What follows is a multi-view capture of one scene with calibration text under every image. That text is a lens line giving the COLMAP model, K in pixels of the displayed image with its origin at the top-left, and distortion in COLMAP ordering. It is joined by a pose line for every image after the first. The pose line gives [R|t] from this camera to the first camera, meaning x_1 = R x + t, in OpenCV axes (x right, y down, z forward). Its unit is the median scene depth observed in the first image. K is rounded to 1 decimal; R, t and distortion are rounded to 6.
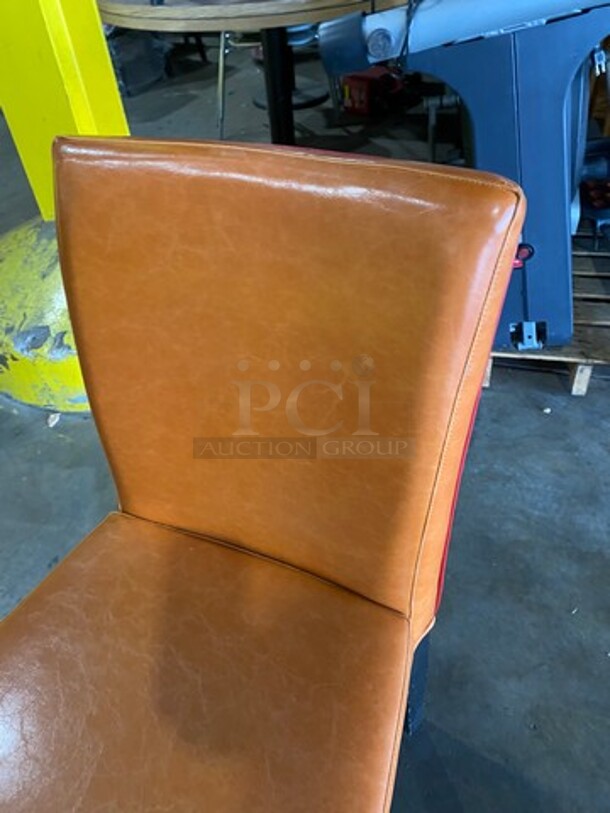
lens RADIAL K [[618.0, 0, 299.7], [0, 618.0, 395.4], [0, 0, 1]] dist [0.005418, -0.000544]
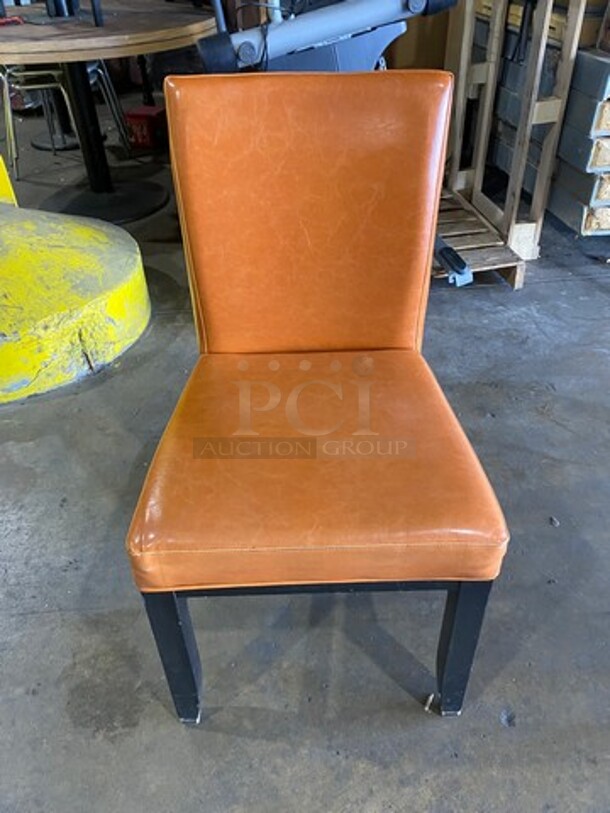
lens RADIAL K [[618.0, 0, 314.7], [0, 618.0, 398.2], [0, 0, 1]] dist [0.005418, -0.000544]
pose [[0.901212, -0.217759, 0.374697, -0.423430], [0.245878, 0.968887, -0.028302, 0.266003], [-0.356877, 0.117636, 0.926715, -0.261274]]
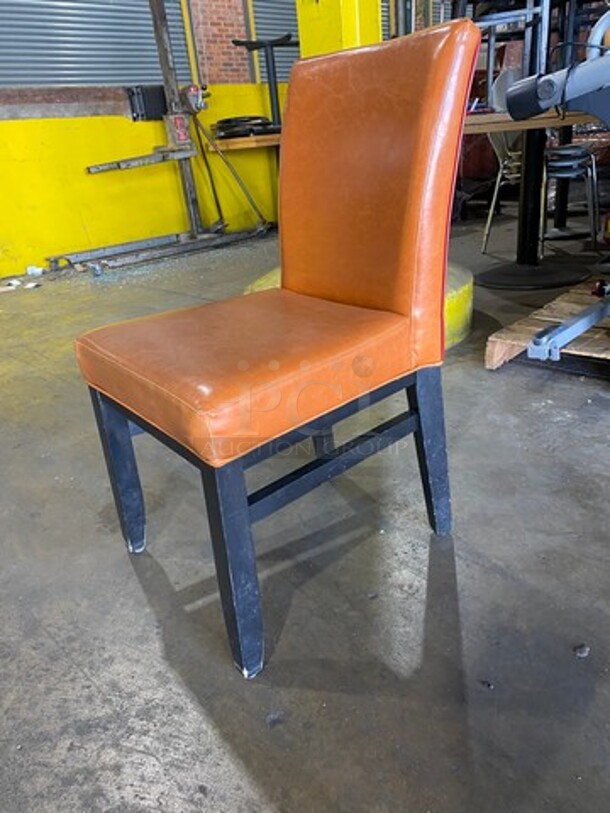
lens RADIAL K [[618.0, 0, 307.0], [0, 618.0, 405.5], [0, 0, 1]] dist [0.005418, -0.000544]
pose [[0.886381, 0.182089, -0.425643, 0.374495], [-0.286014, 0.938342, -0.194190, 0.542649], [0.364039, 0.293866, 0.883809, -0.245723]]
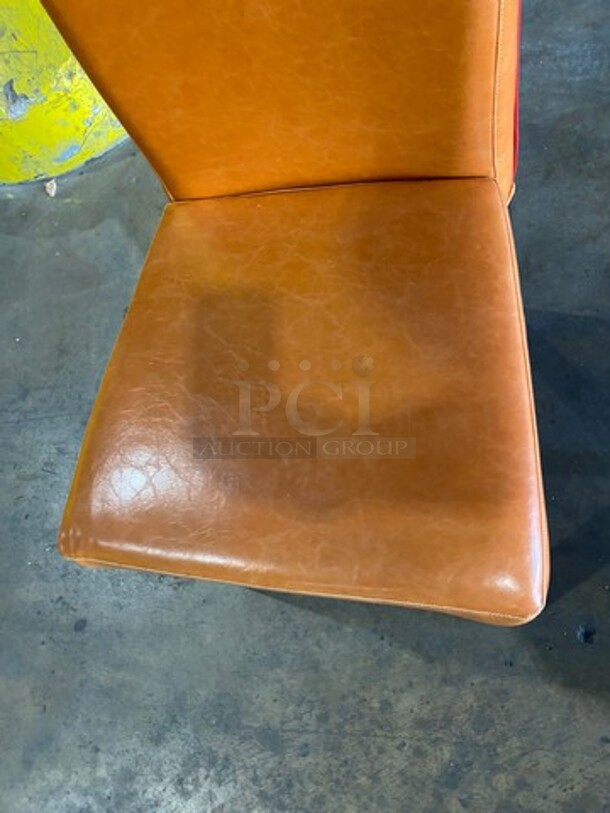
lens RADIAL K [[618.0, 0, 313.5], [0, 618.0, 402.1], [0, 0, 1]] dist [0.005418, -0.000544]
pose [[0.936020, -0.339009, -0.094552, -0.069759], [0.346502, 0.840583, 0.416361, 0.085999], [-0.061671, -0.422484, 0.904270, -0.012643]]
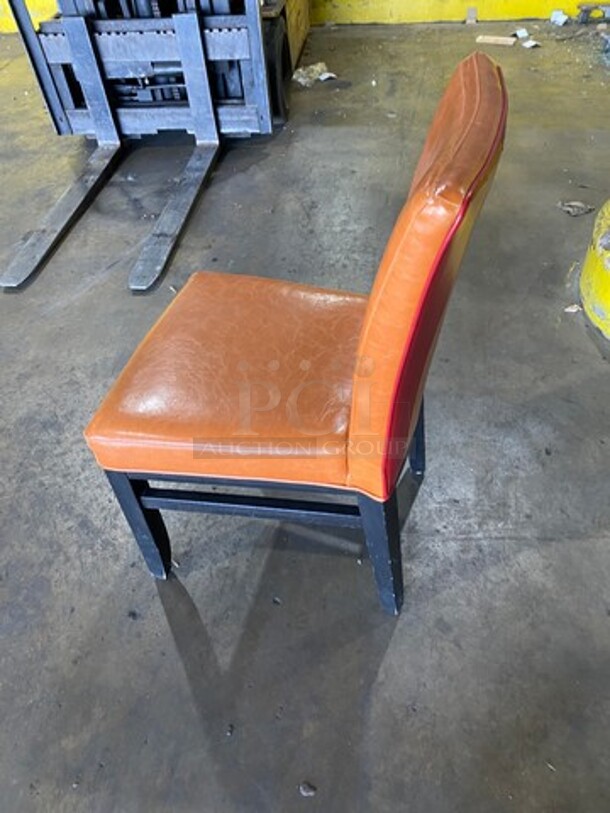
lens RADIAL K [[618.0, 0, 310.3], [0, 618.0, 406.3], [0, 0, 1]] dist [0.005418, -0.000544]
pose [[0.171348, 0.741408, -0.648810, 0.581854], [-0.607263, 0.598054, 0.523033, -0.229468], [0.775804, 0.304377, 0.552705, 0.060442]]
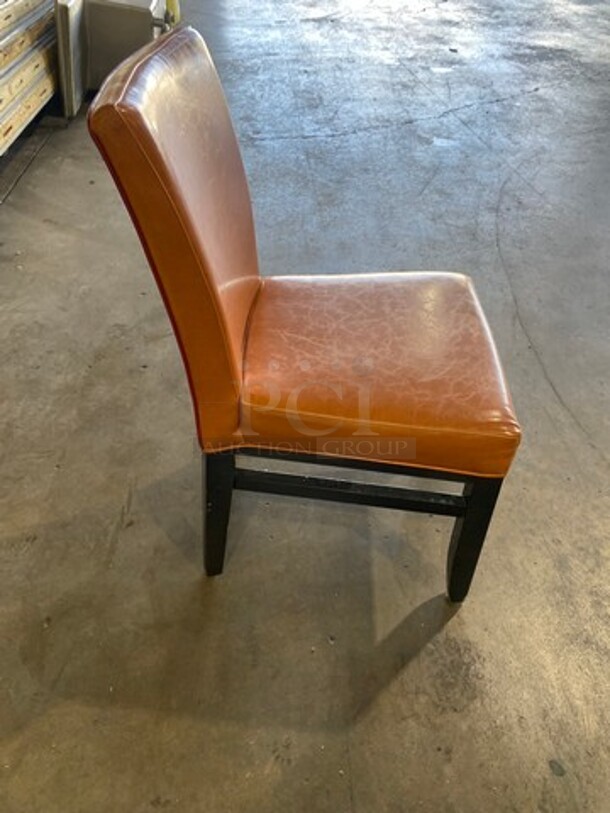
lens RADIAL K [[618.0, 0, 307.8], [0, 618.0, 408.7], [0, 0, 1]] dist [0.005418, -0.000544]
pose [[-0.383095, -0.564011, 0.731526, -0.856728], [0.614537, 0.435630, 0.657702, -0.361640], [-0.689626, 0.701511, 0.179718, 0.478131]]
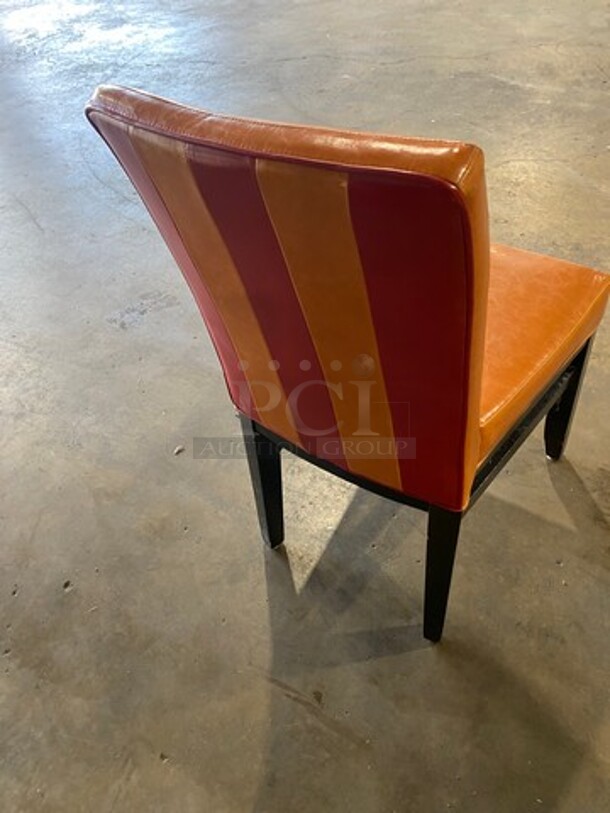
lens RADIAL K [[618.0, 0, 311.2], [0, 618.0, 402.6], [0, 0, 1]] dist [0.005418, -0.000544]
pose [[-0.967296, 0.000279, 0.253649, -0.194594], [0.253247, 0.057313, 0.965702, -0.612907], [-0.014268, 0.998356, -0.055509, 0.700899]]
